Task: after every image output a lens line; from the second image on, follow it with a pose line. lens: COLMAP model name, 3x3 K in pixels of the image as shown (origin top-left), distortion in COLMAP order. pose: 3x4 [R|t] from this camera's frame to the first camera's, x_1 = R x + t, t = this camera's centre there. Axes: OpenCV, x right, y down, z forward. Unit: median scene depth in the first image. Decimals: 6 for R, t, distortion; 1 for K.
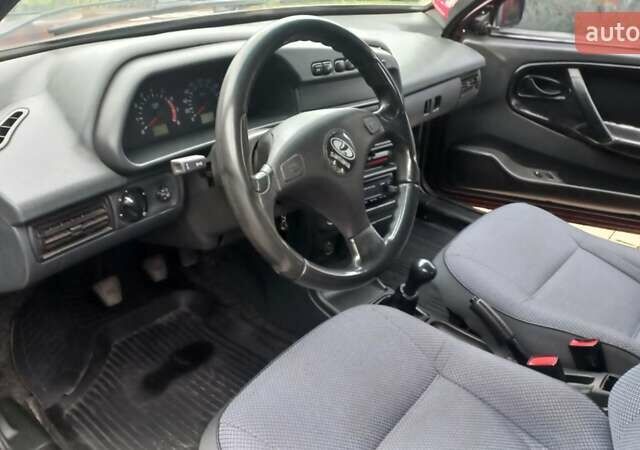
lens RADIAL K [[570.1, 0, 332.0], [0, 570.1, 225.3], [0, 0, 1]] dist [0.103972, -0.153098]
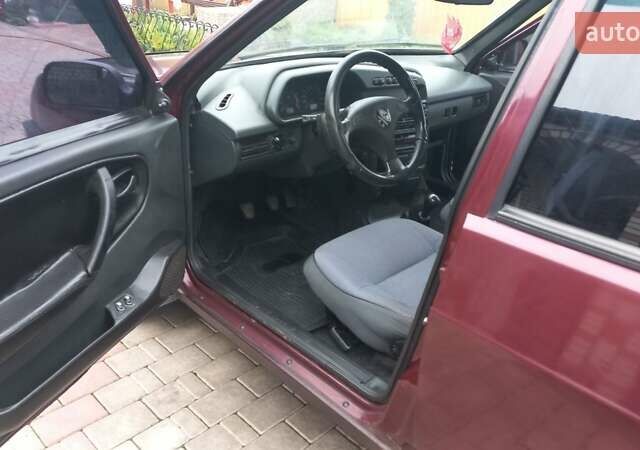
lens RADIAL K [[562.8, 0, 330.0], [0, 562.8, 225.6], [0, 0, 1]] dist [0.117797, -0.170779]
pose [[0.992211, 0.049648, -0.114249, 0.065453], [-0.058072, 0.995739, -0.071632, 0.352385], [0.110206, 0.077709, 0.990866, -0.831662]]
